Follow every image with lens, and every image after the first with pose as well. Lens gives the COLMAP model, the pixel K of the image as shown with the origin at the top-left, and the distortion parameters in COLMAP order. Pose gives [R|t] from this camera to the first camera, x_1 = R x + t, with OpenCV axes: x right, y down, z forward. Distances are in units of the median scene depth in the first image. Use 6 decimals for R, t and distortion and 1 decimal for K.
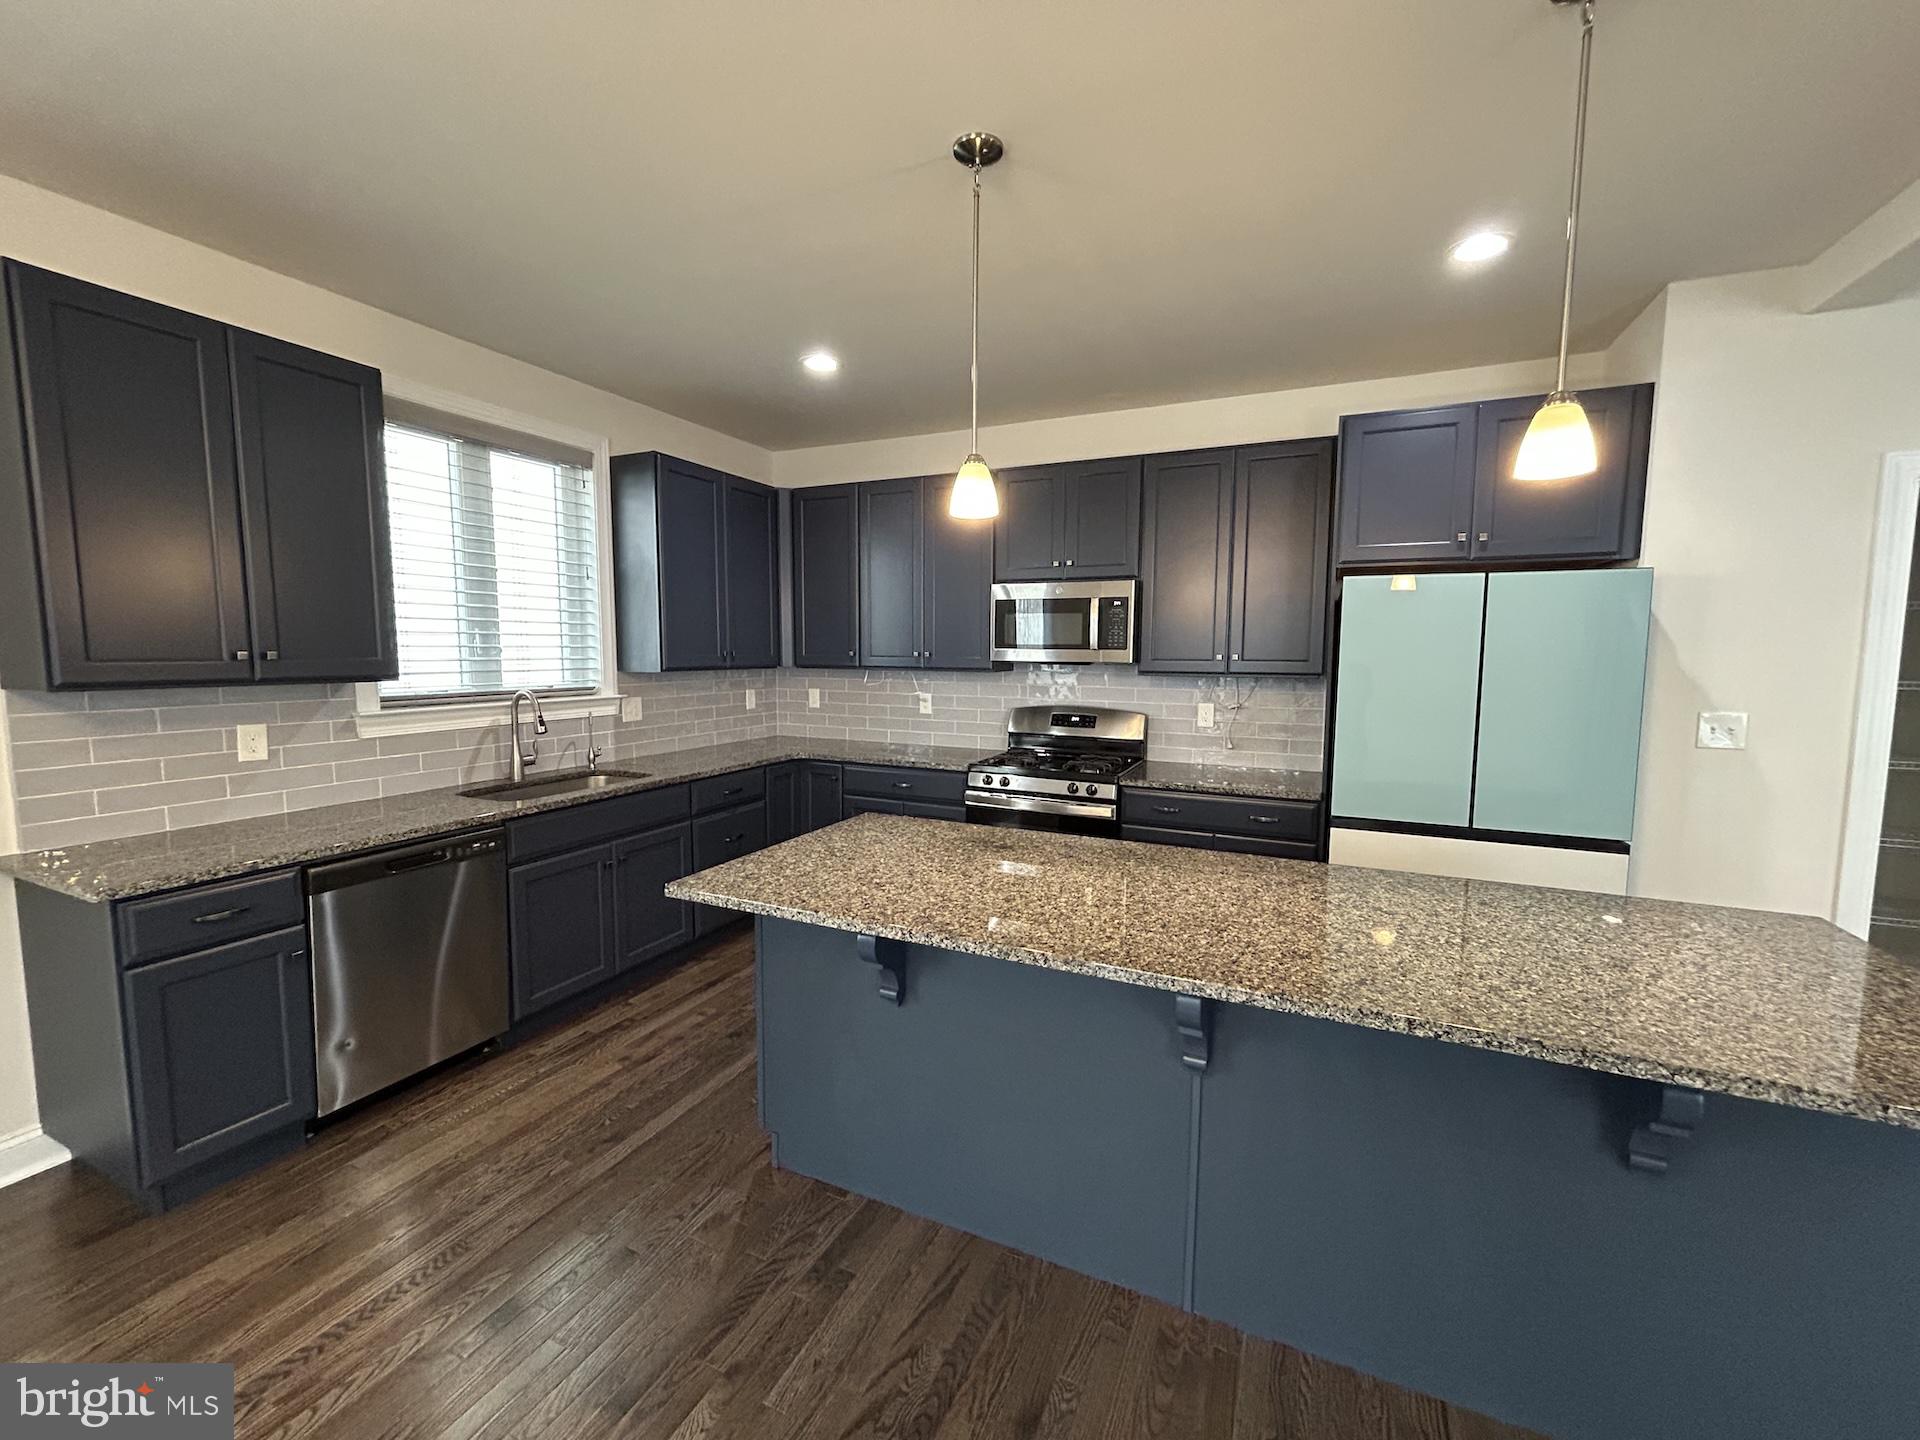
lens RADIAL K [[807.1, 0, 956.7], [0, 807.1, 713.5], [0, 0, 1]] dist [-0.001305, 0.000704]
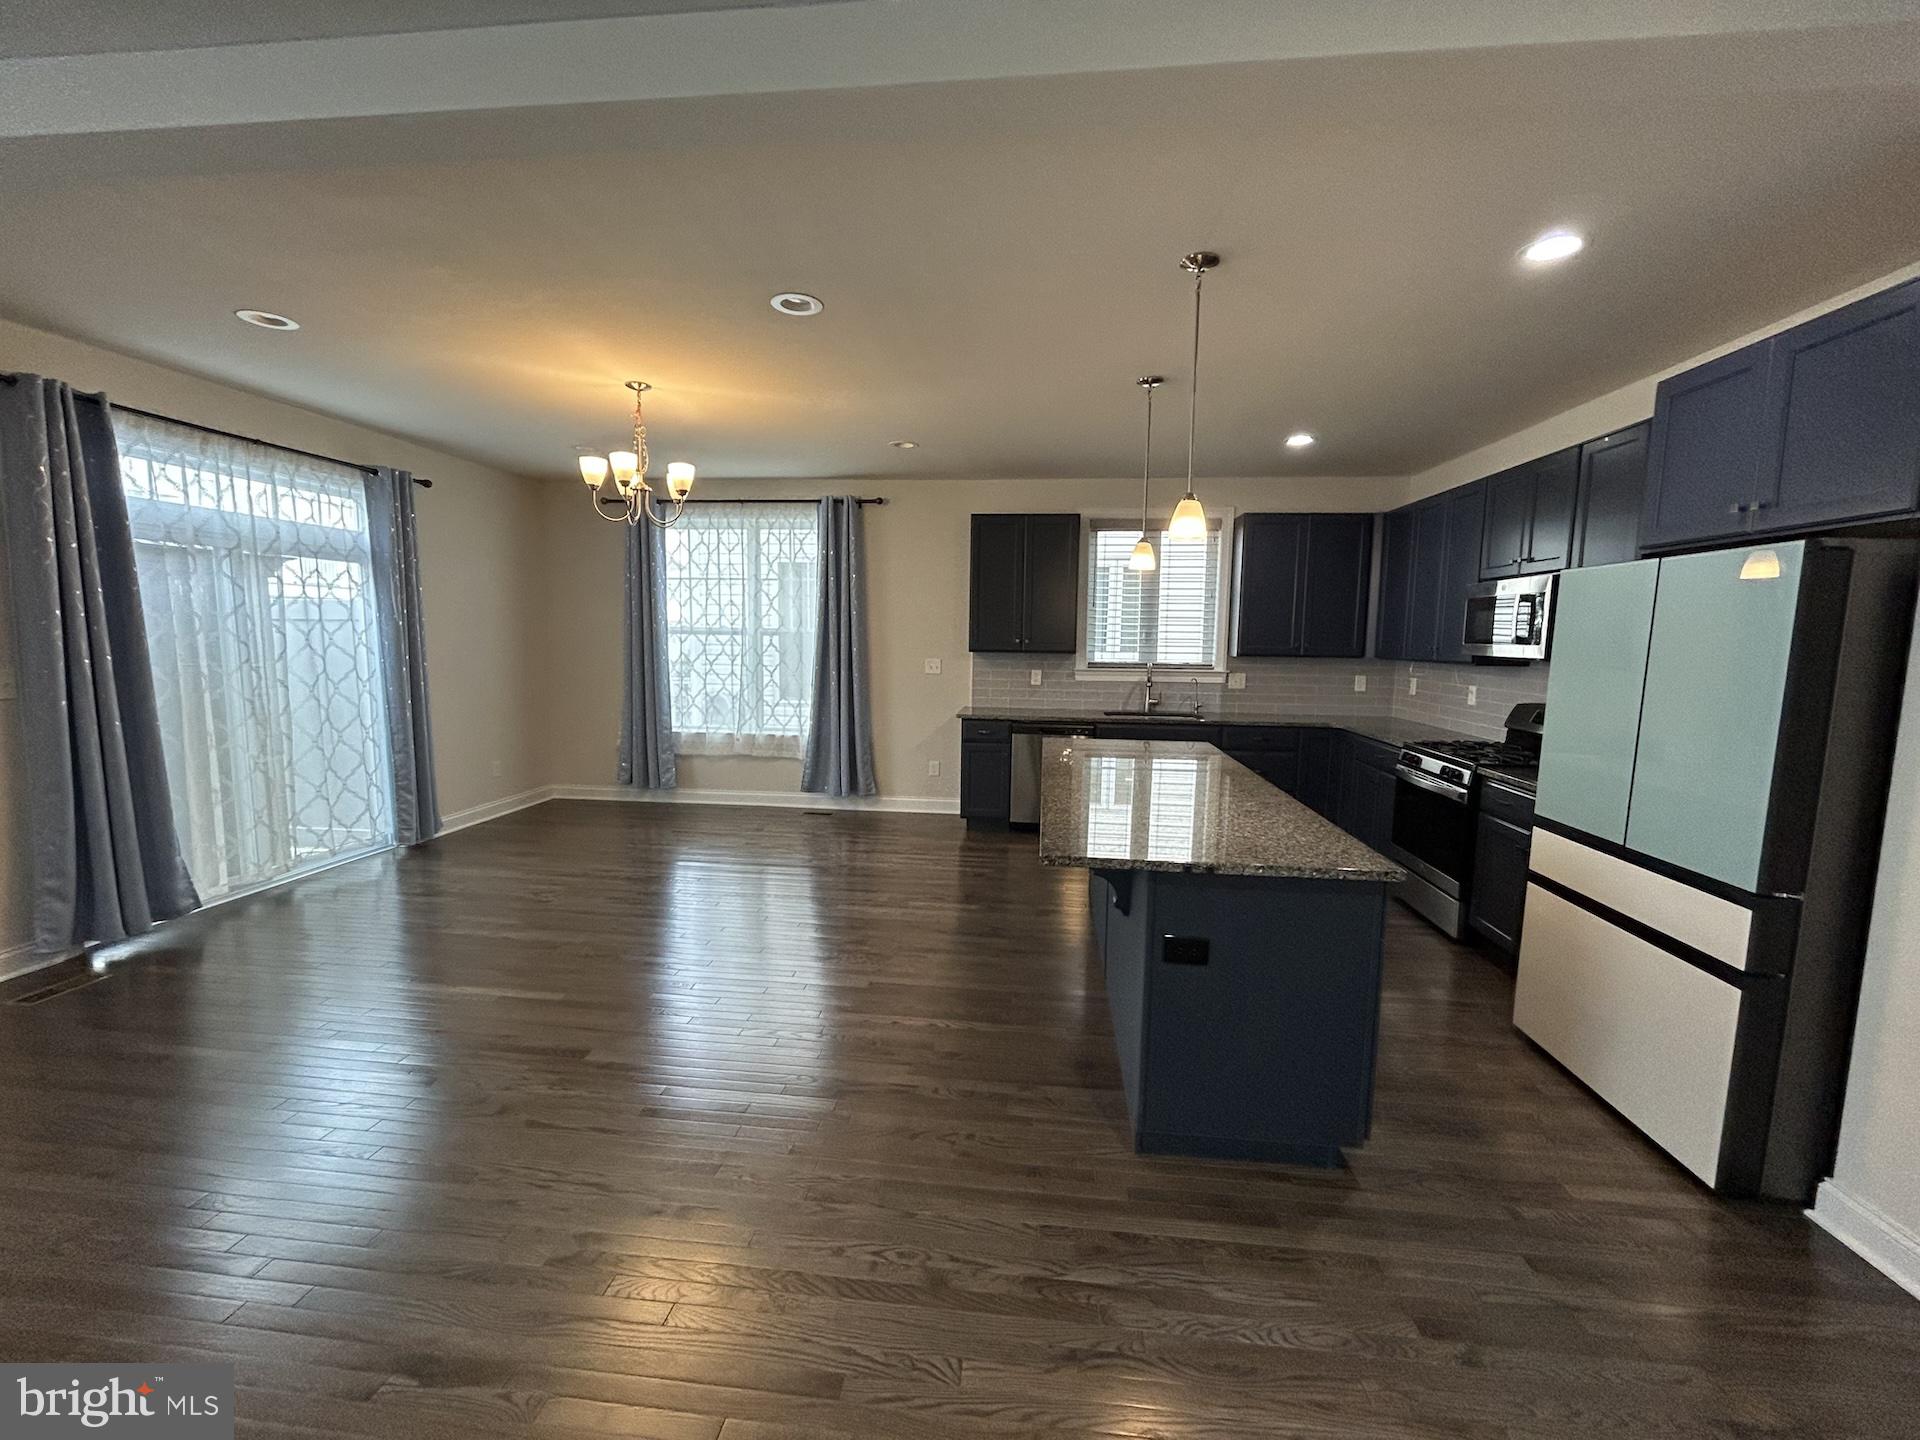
lens RADIAL K [[759.9, 0, 969.4], [0, 759.9, 712.3], [0, 0, 1]] dist [-0.000690, -0.000029]
pose [[0.364177, 0.100066, -0.925939, 0.920652], [-0.090489, 0.993309, 0.071756, -0.003751], [0.926923, 0.057656, 0.370795, -0.013889]]
